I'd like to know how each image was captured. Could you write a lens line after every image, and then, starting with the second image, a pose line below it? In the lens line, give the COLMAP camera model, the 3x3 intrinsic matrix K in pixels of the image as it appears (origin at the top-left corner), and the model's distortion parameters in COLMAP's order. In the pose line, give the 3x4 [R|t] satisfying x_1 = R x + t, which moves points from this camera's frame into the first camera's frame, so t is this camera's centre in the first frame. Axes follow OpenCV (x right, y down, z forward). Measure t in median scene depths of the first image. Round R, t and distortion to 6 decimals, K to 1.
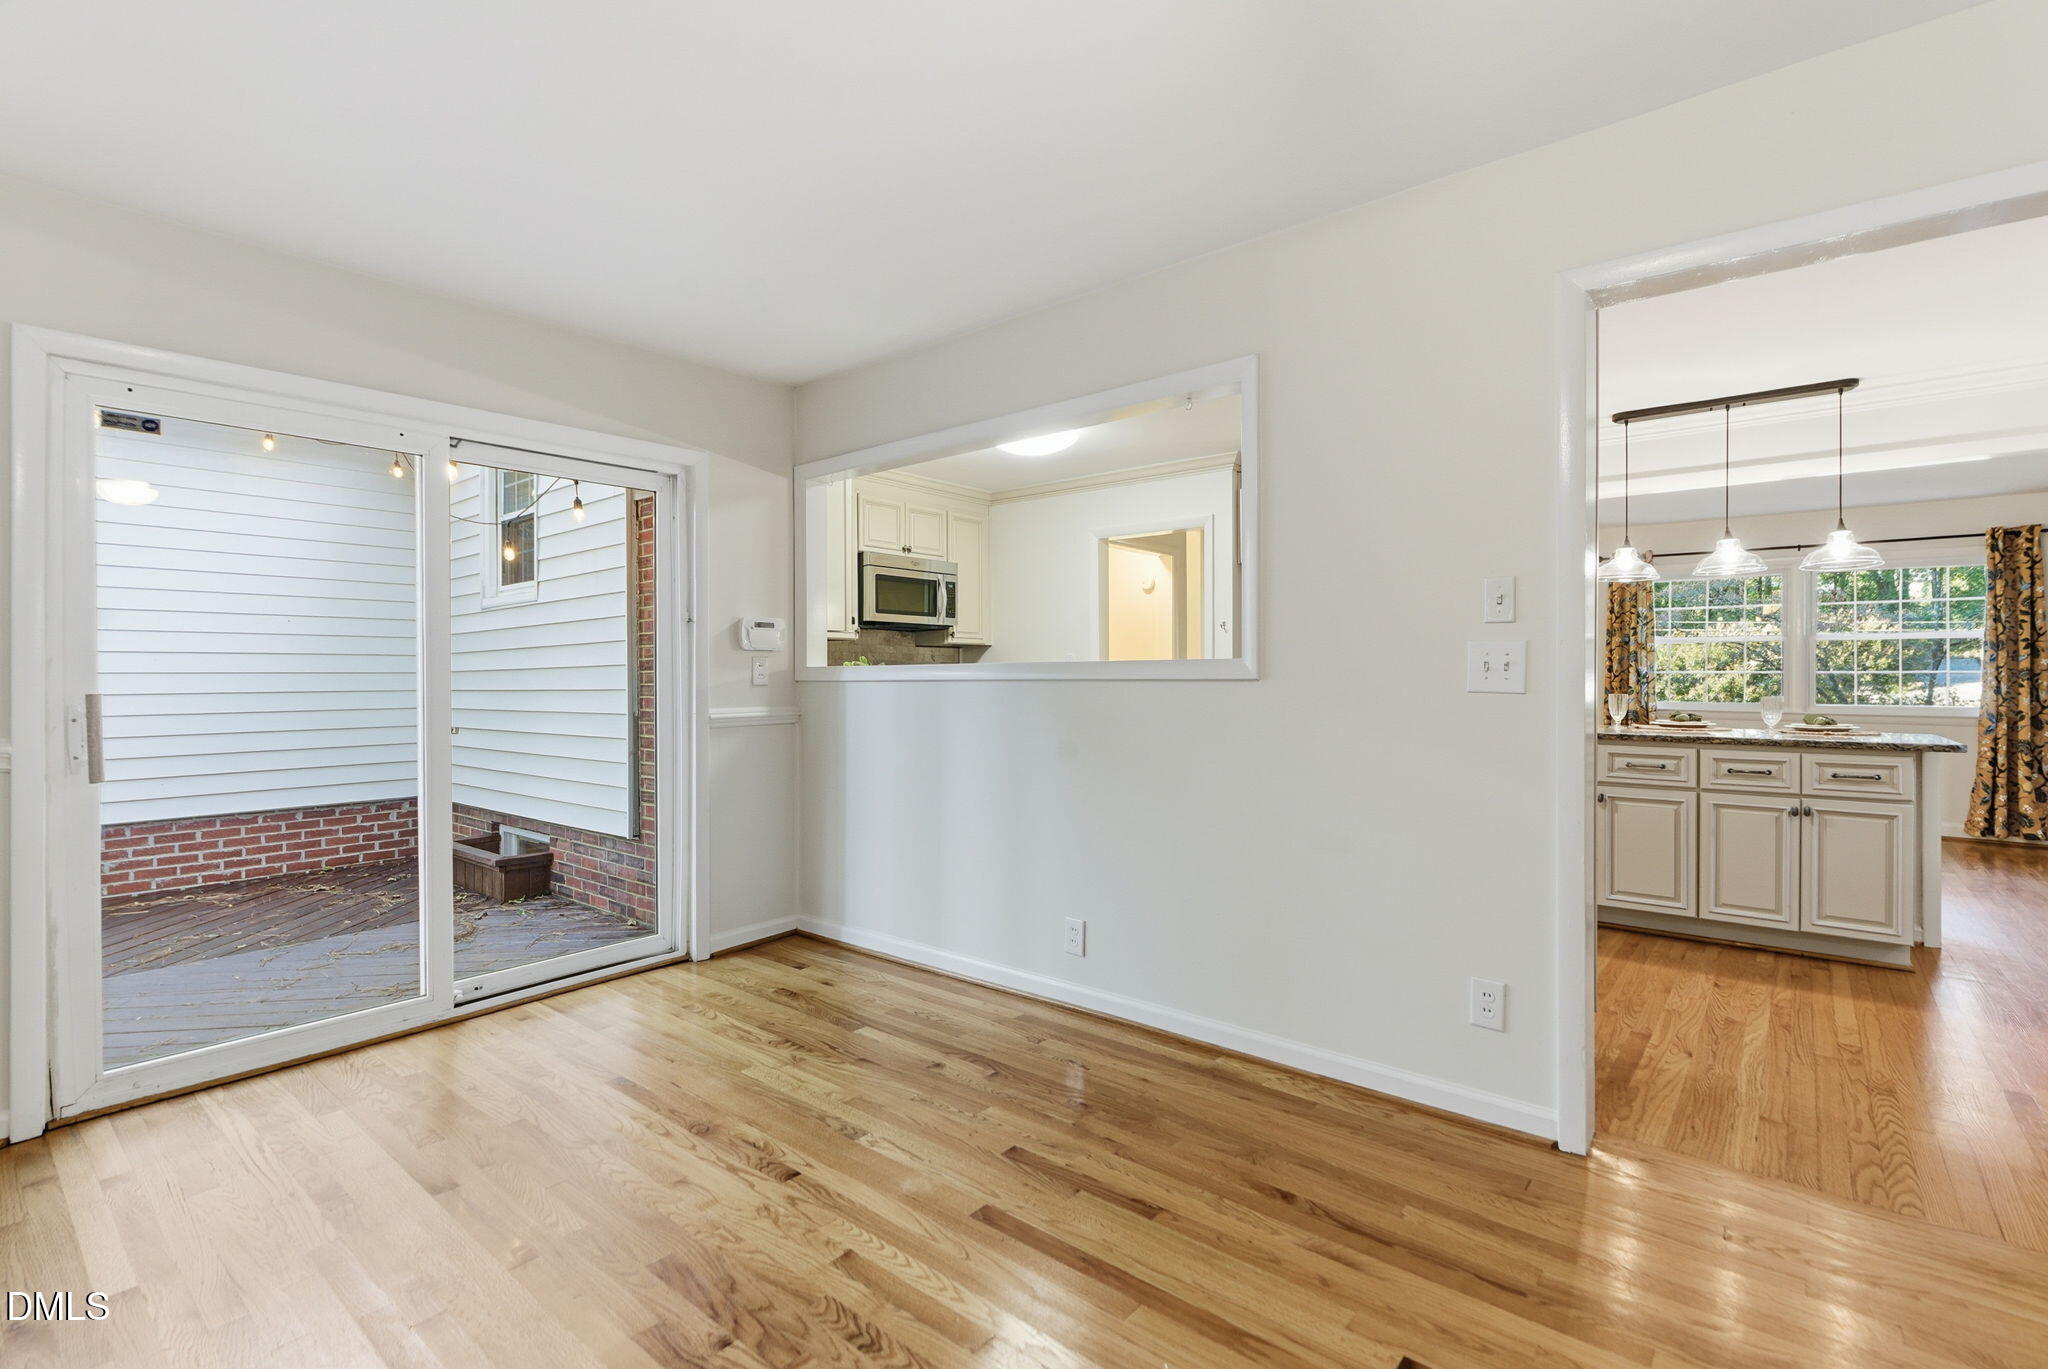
lens RADIAL K [[931.6, 0, 1017.6], [0, 931.6, 678.1], [0, 0, 1]] dist [0.001432, -0.000765]
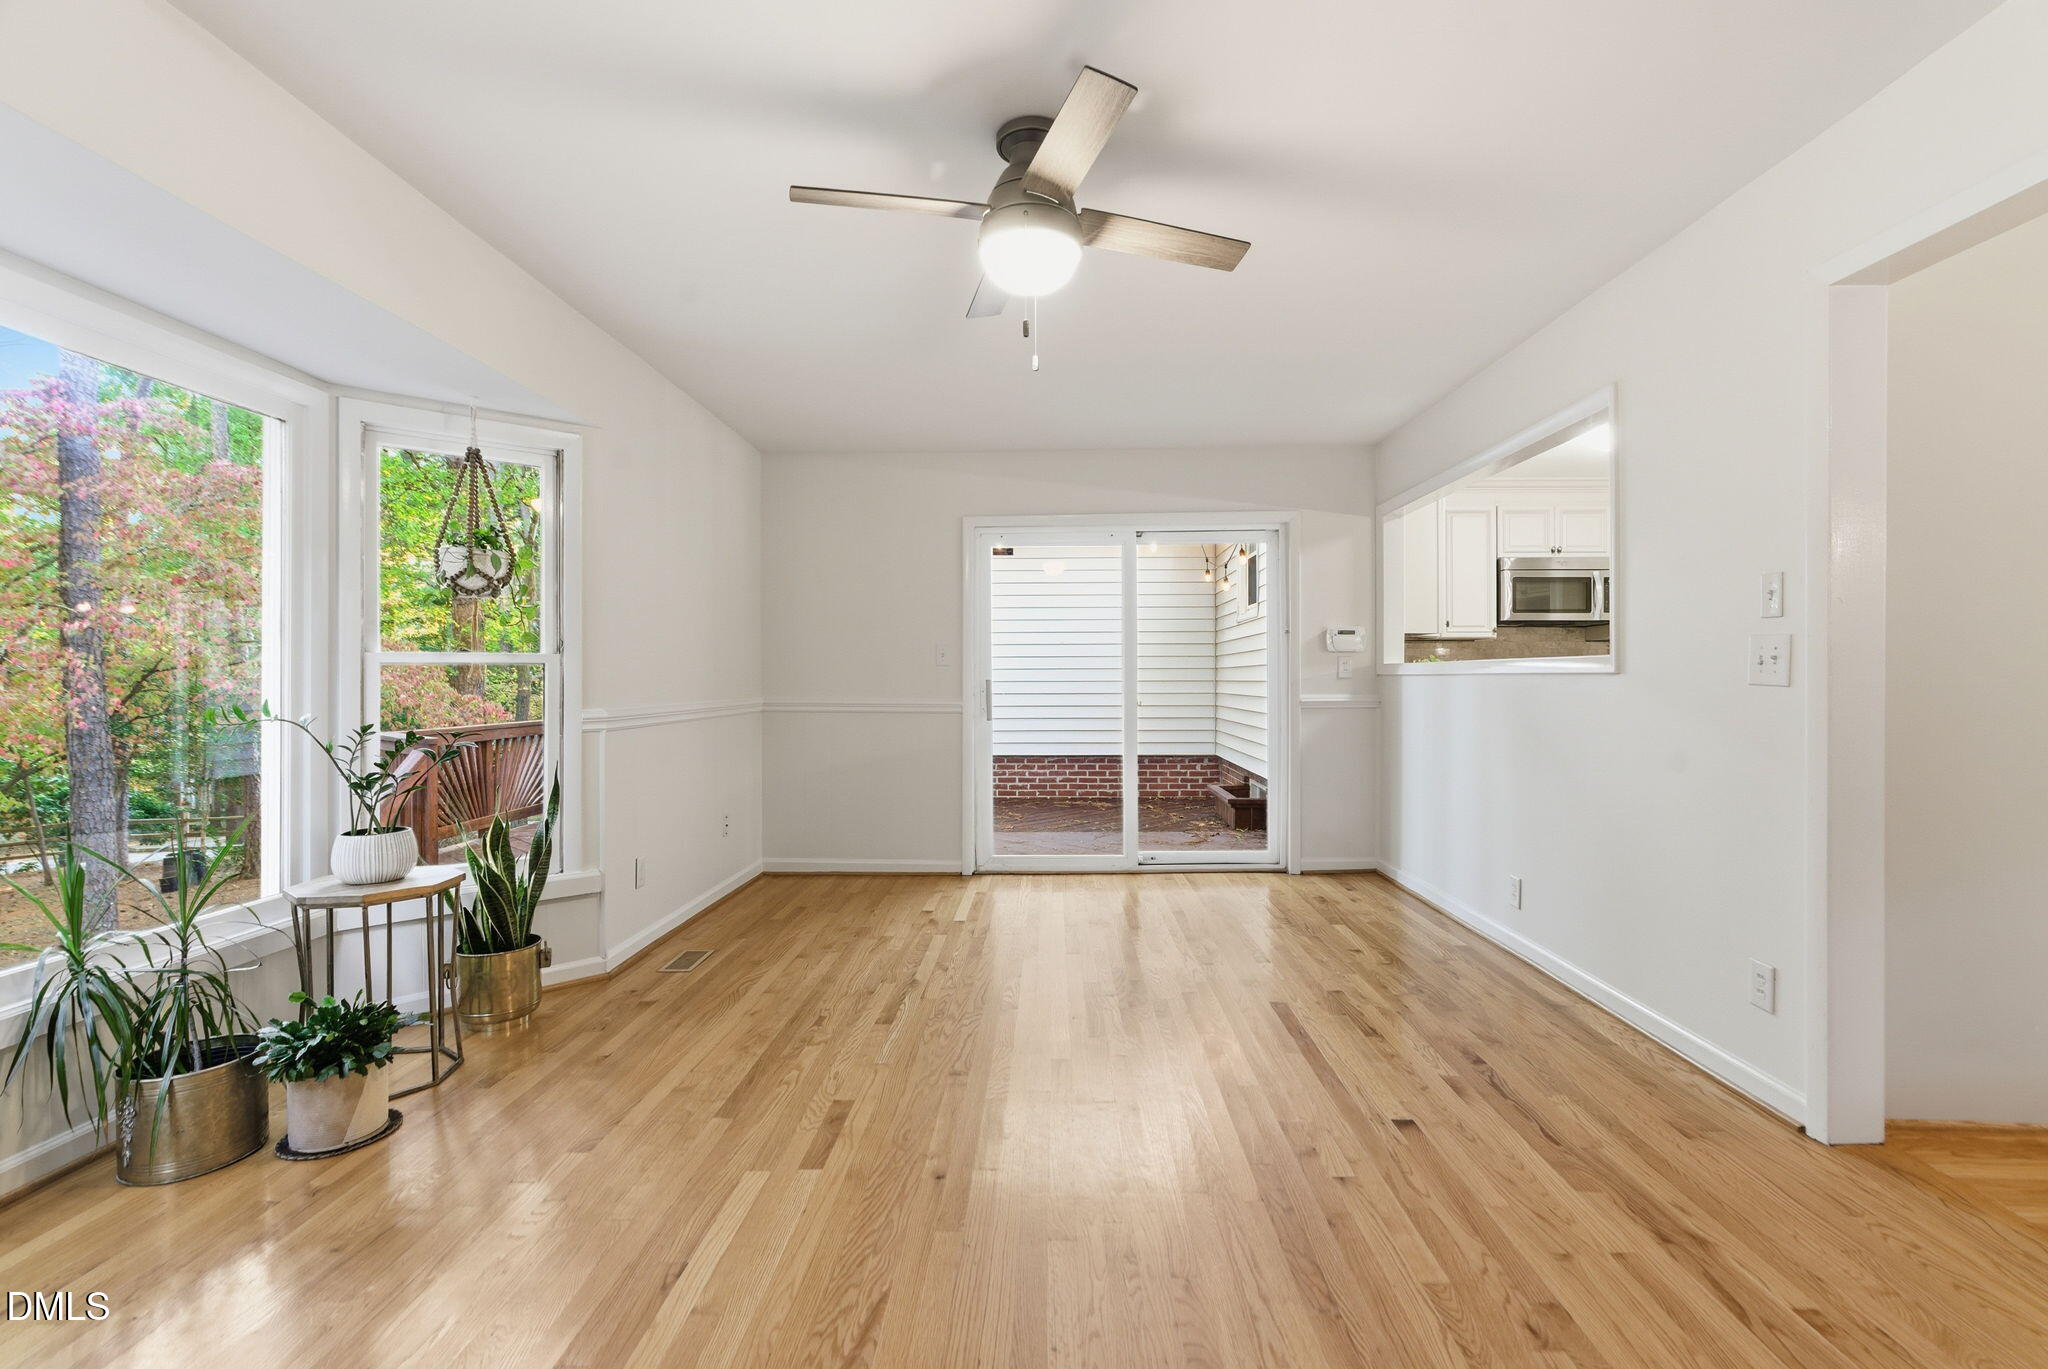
lens RADIAL K [[931.6, 0, 1026.0], [0, 931.6, 671.4], [0, 0, 1]] dist [0.001432, -0.000765]
pose [[0.615802, -0.001068, -0.787900, 0.498183], [-0.000374, 0.999999, -0.001648, 0.000973], [0.787901, 0.001309, 0.615800, -0.174278]]
